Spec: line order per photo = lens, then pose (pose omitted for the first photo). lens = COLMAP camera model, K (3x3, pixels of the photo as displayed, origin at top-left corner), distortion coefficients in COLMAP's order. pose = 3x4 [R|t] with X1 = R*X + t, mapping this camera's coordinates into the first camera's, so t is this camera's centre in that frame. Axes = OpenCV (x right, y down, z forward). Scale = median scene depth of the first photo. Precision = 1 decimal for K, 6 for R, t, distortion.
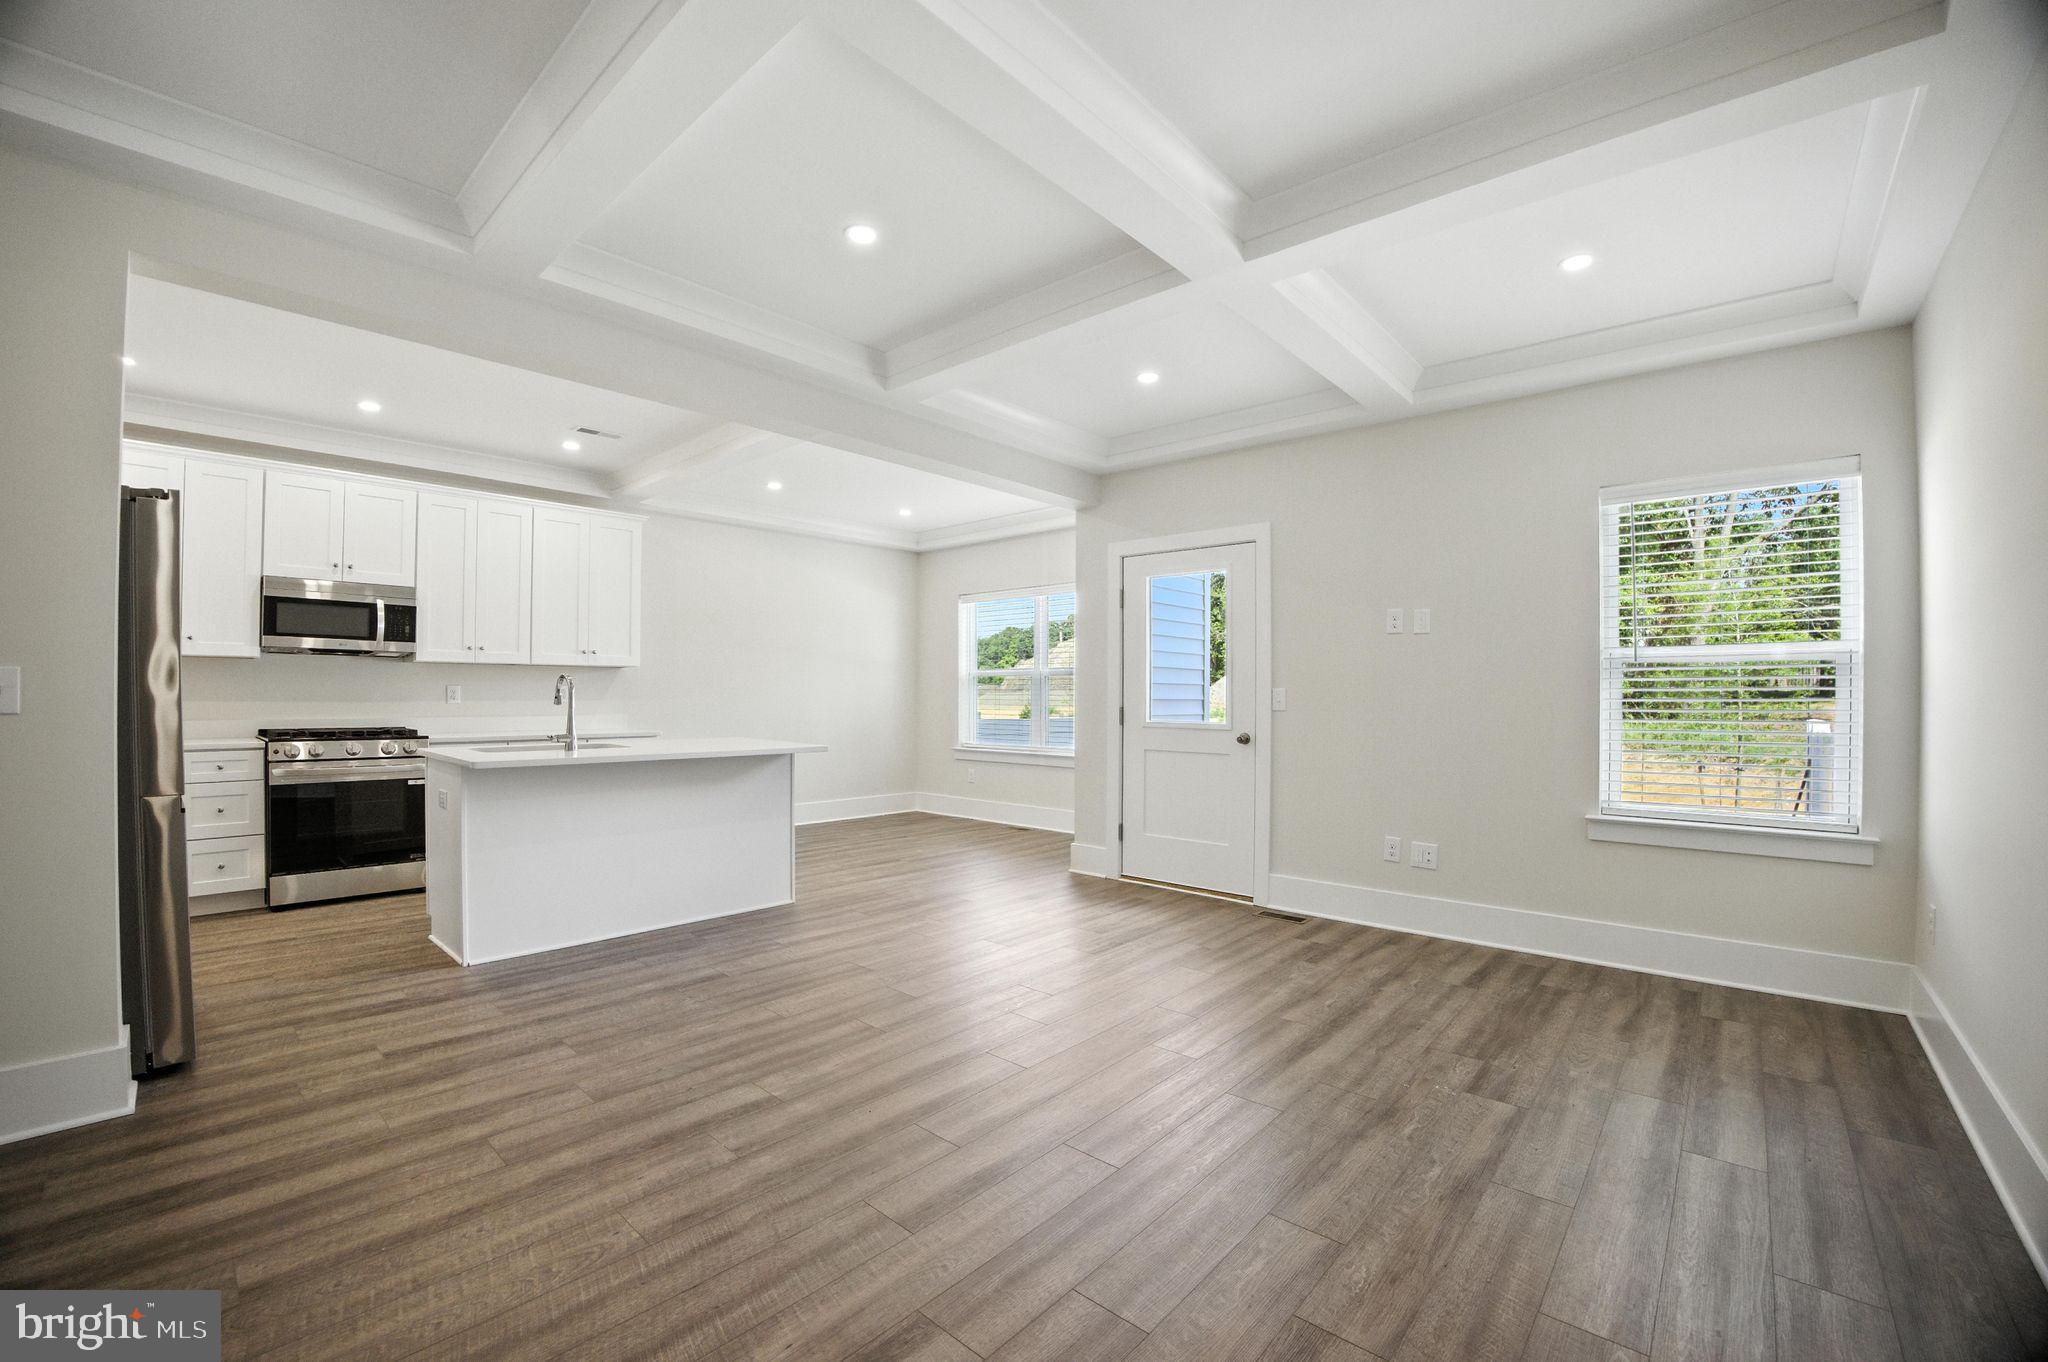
lens RADIAL K [[831.6, 0, 1005.9], [0, 831.6, 686.1], [0, 0, 1]] dist [-0.084064, 0.020217]
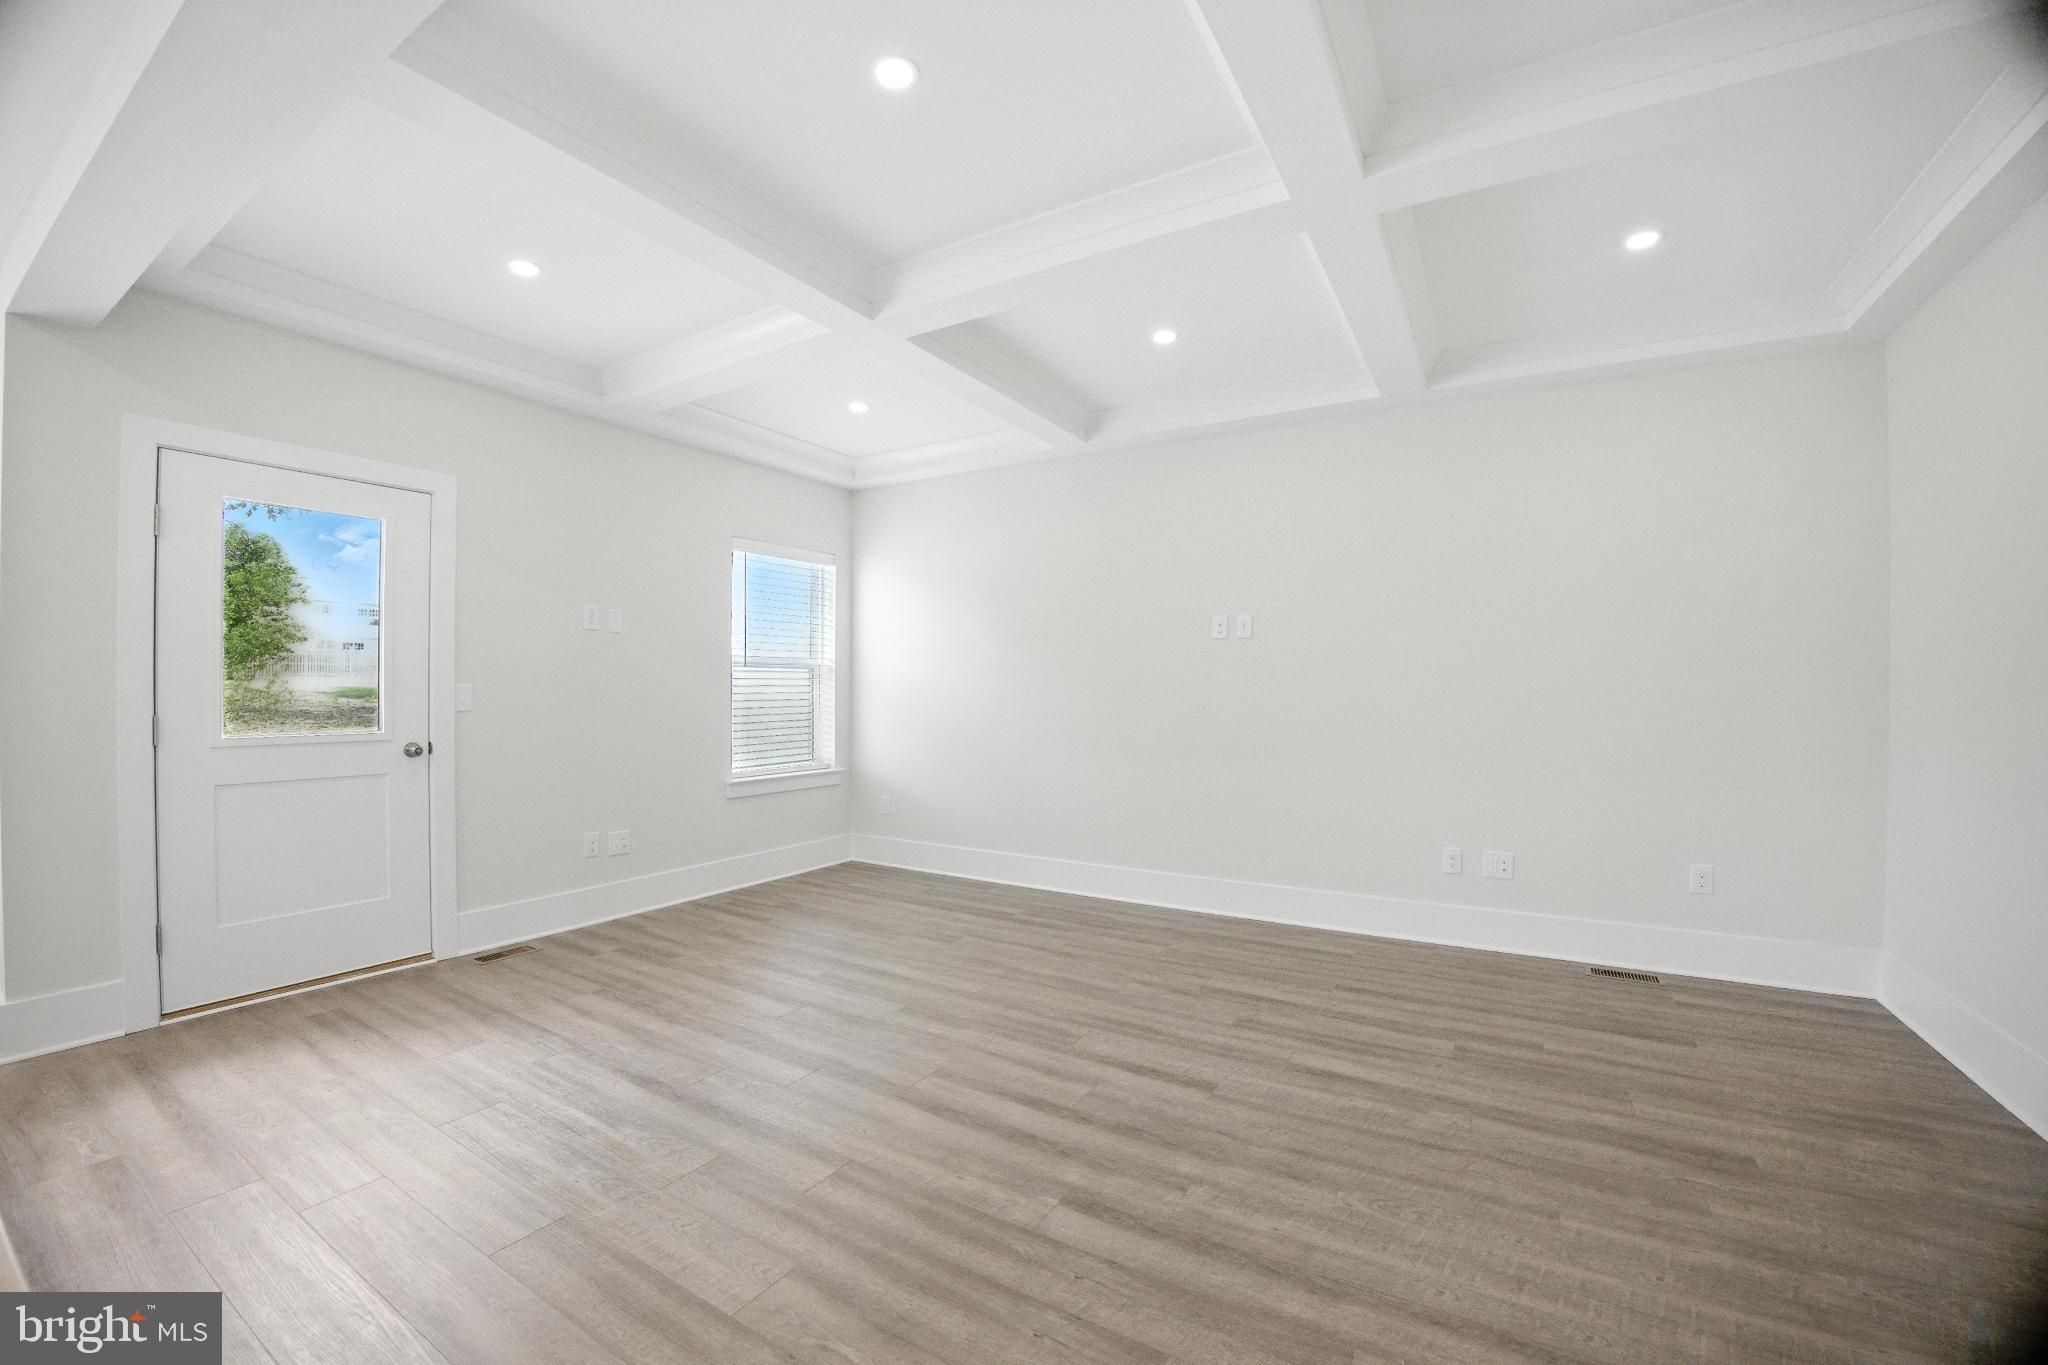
lens RADIAL K [[831.6, 0, 1005.9], [0, 831.6, 687.6], [0, 0, 1]] dist [-0.084064, 0.020217]
pose [[-0.185805, -0.006513, 0.982565, -0.604180], [-0.015651, 0.999871, 0.003668, -0.004455], [-0.982462, -0.014697, -0.185883, 0.688394]]
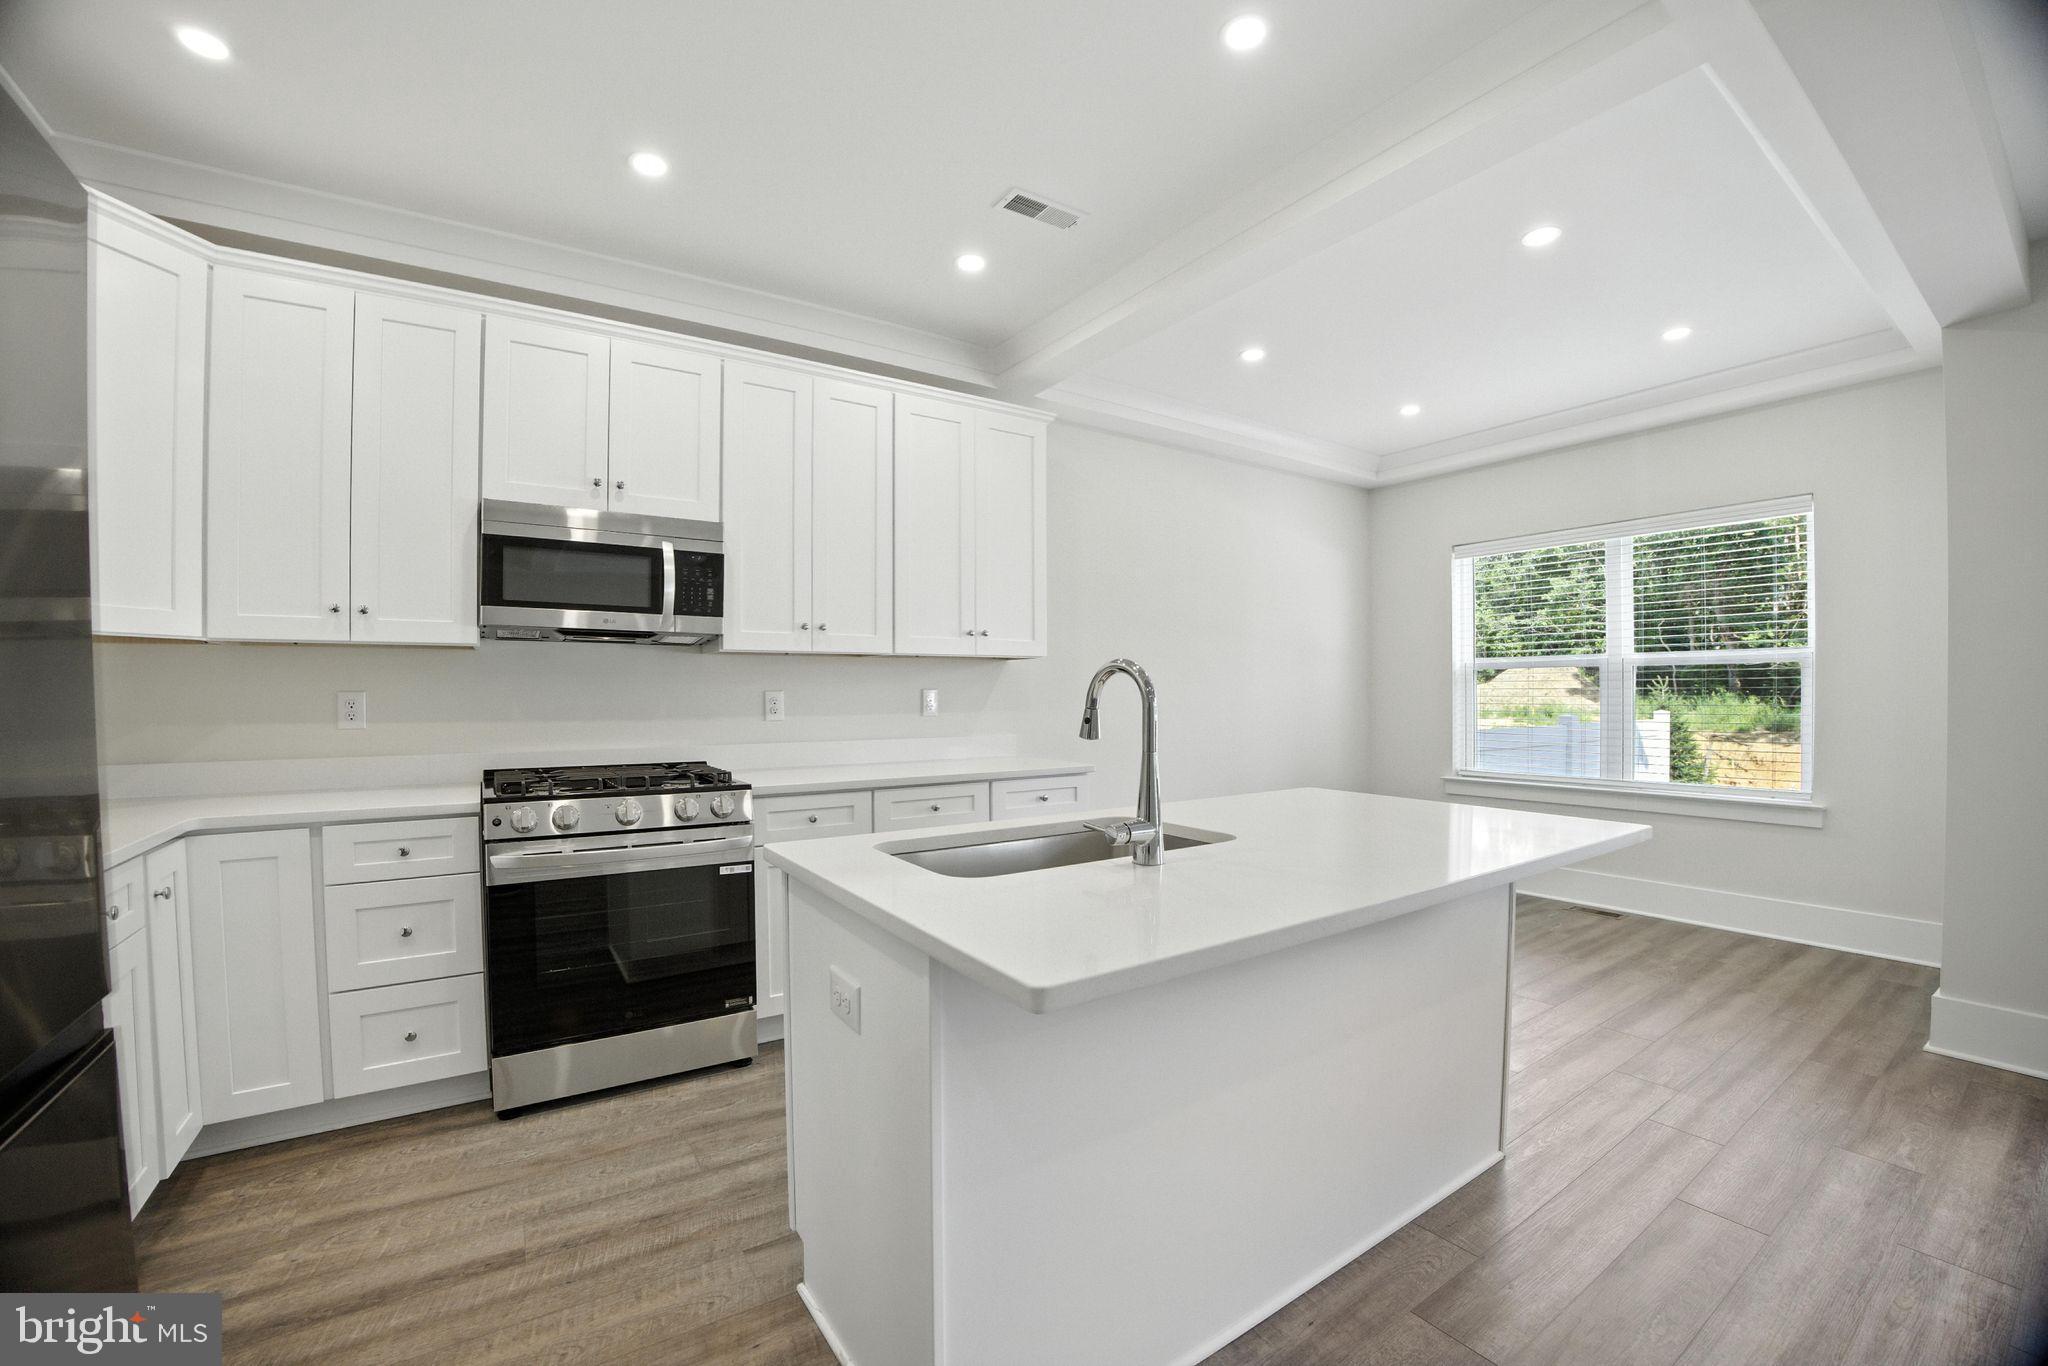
lens RADIAL K [[830.7, 0, 1022.9], [0, 830.7, 690.2], [0, 0, 1]] dist [-0.084484, 0.020137]
pose [[0.970750, -0.008376, -0.239947, -0.462706], [0.010730, 0.999906, 0.008506, -0.005703], [0.239853, -0.010832, 0.970749, 0.567669]]
